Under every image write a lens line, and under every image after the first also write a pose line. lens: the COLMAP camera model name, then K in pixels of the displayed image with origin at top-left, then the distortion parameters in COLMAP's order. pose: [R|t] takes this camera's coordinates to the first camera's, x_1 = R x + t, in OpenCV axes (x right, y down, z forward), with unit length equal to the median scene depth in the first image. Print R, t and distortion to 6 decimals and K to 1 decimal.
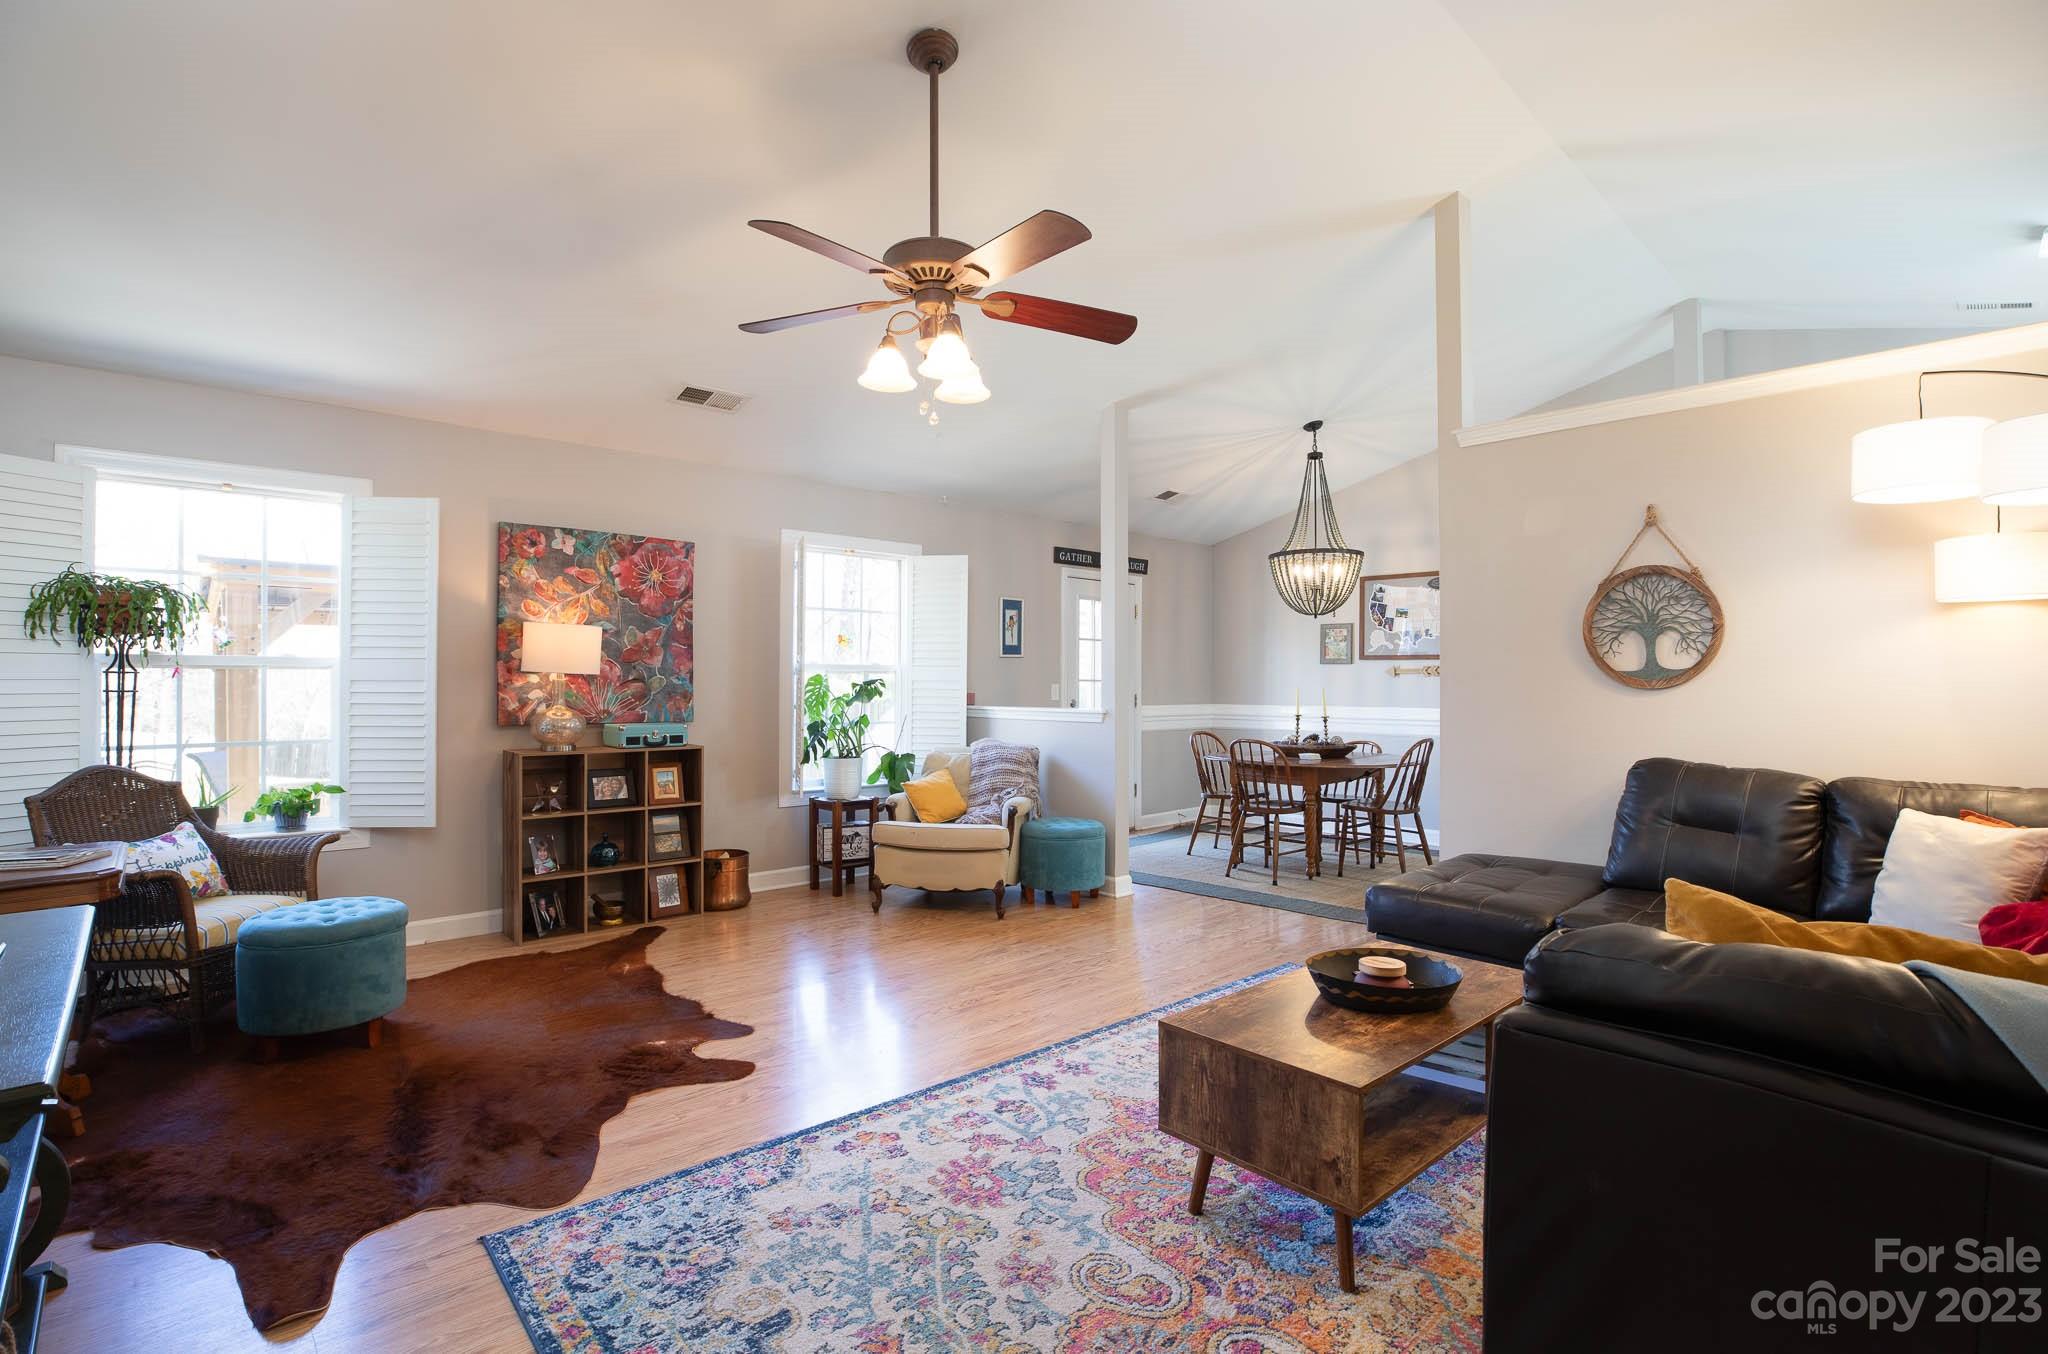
lens RADIAL K [[947.3, 0, 1024.0], [0, 947.3, 677.0], [0, 0, 1]] dist [-0.033890, 0.000502]
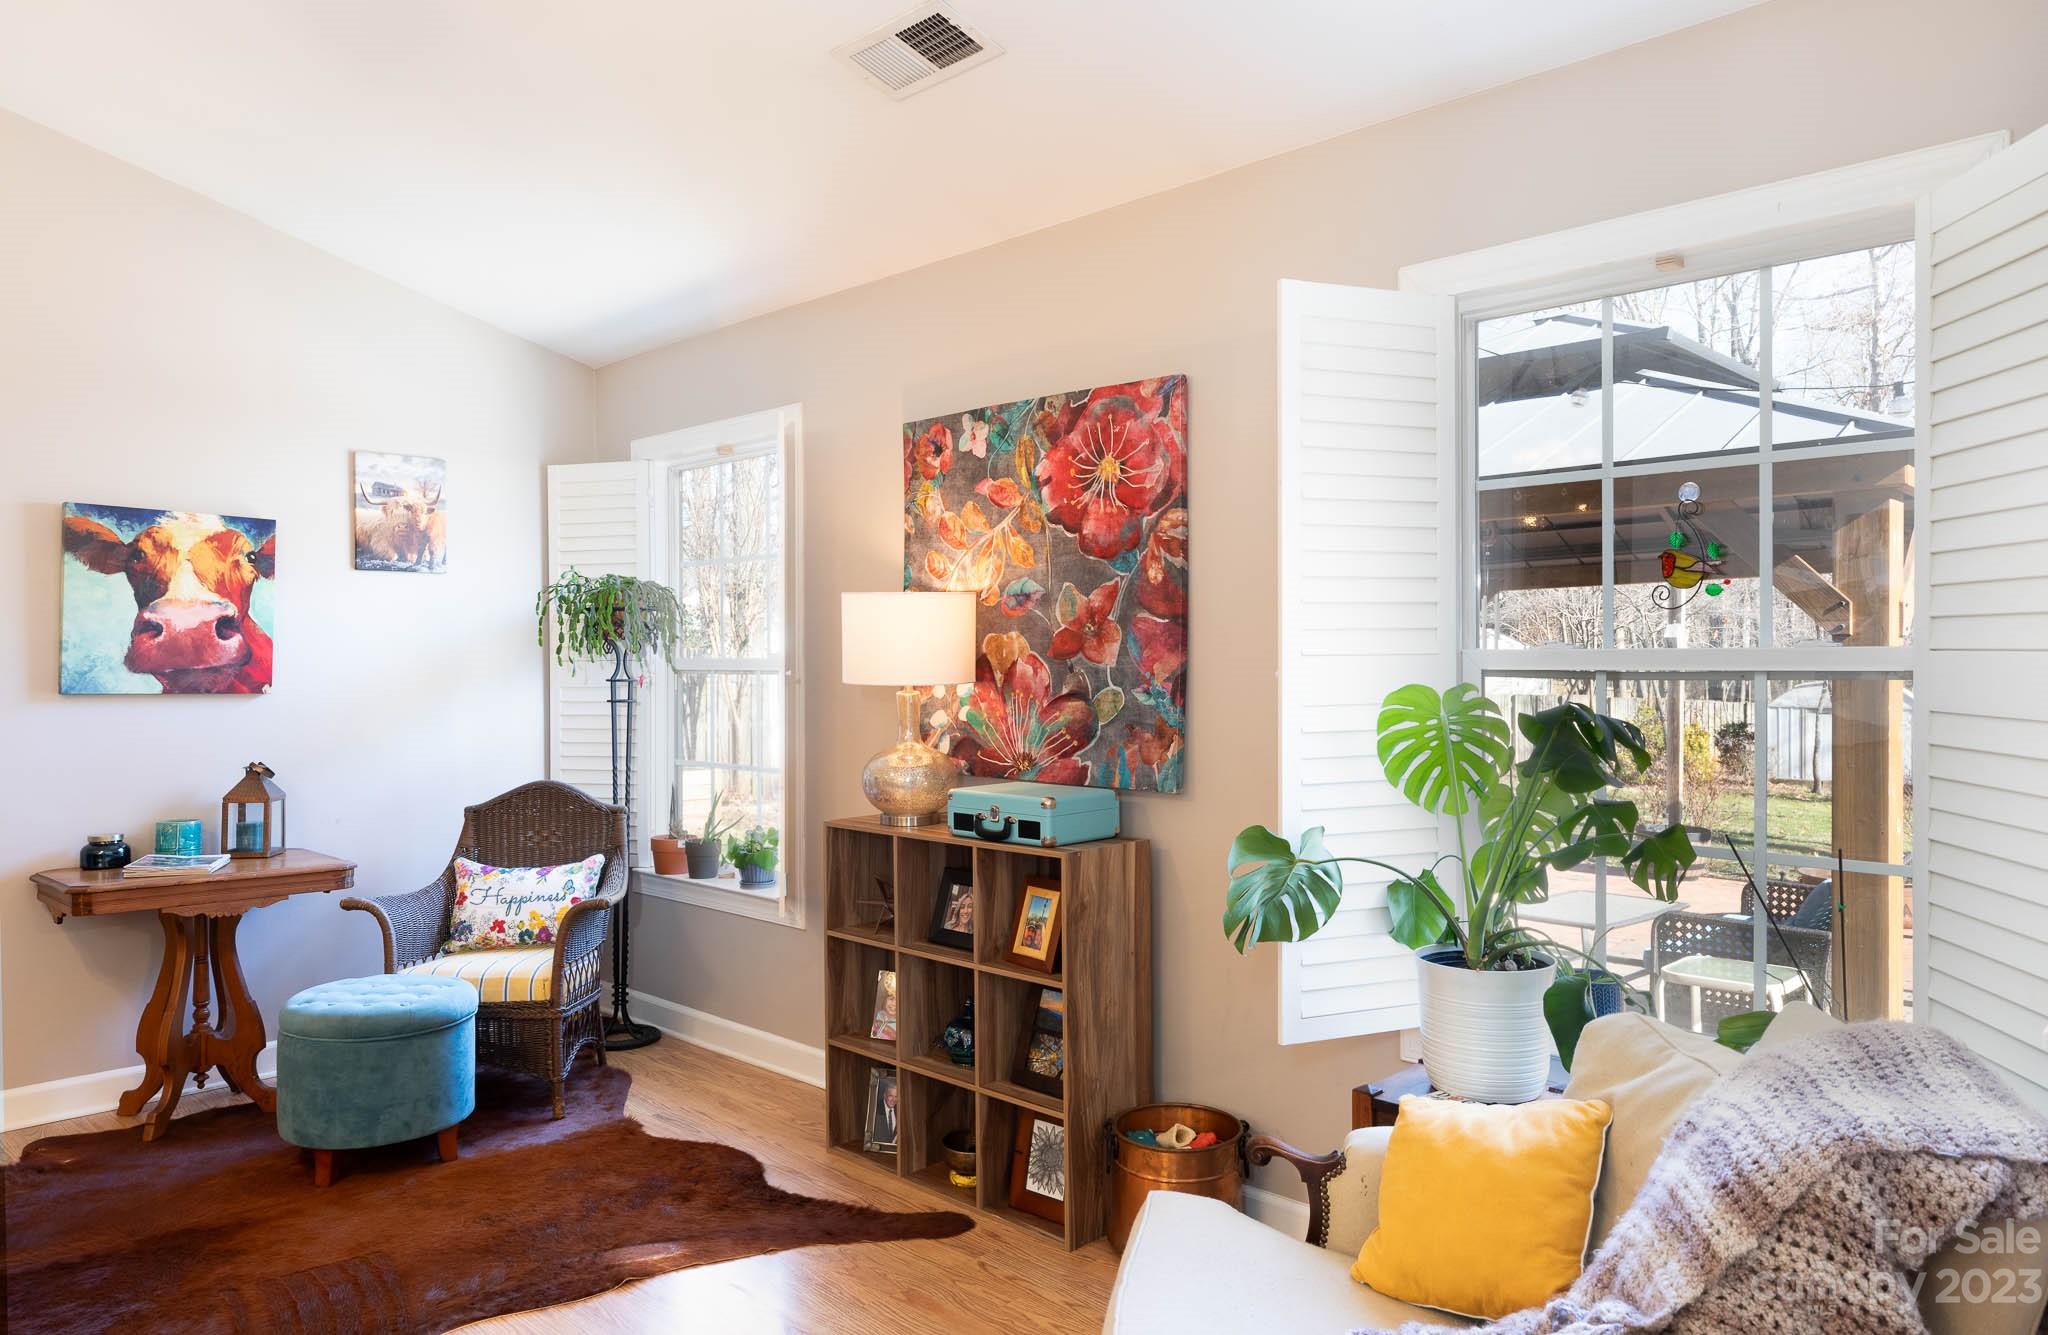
lens RADIAL K [[1355.2, 0, 1025.8], [0, 1355.2, 659.4], [0, 0, 1]] dist [0.007849, 0.002190]
pose [[0.054320, -0.001584, -0.998522, 0.277462], [0.010325, 0.999946, -0.001025, -0.014697], [0.998470, -0.010254, 0.054334, 0.960560]]
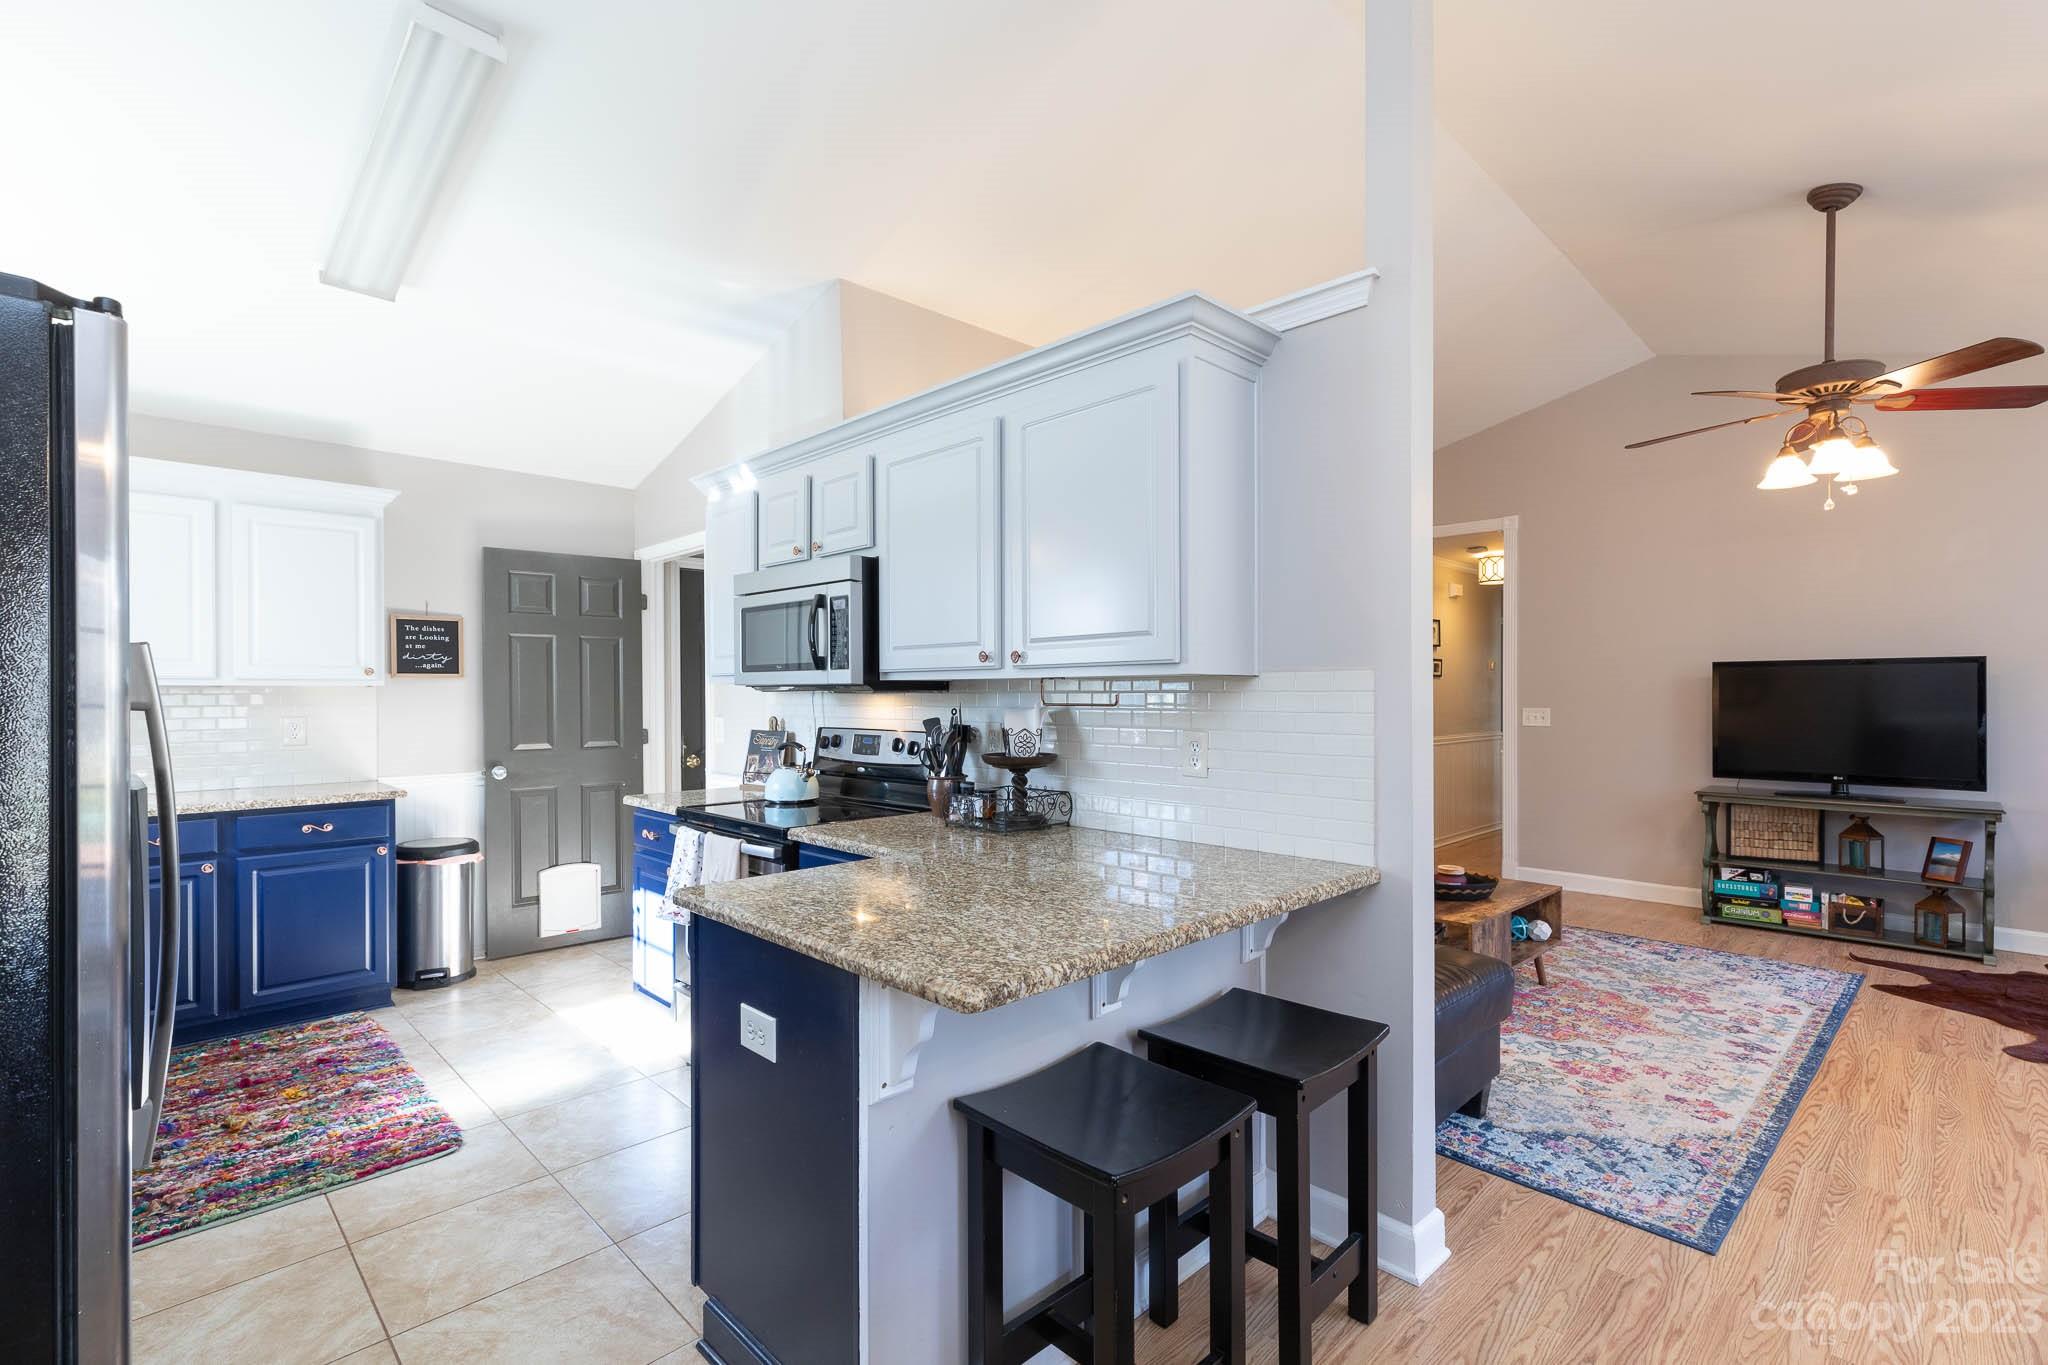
lens RADIAL K [[929.6, 0, 1023.3], [0, 929.6, 692.0], [0, 0, 1]] dist [0.002244, 0.000399]
pose [[-0.999536, 0.000694, -0.030438, 0.577542], [0.000813, 0.999992, -0.003883, -0.014276], [0.030435, -0.003906, -0.999529, 1.268024]]
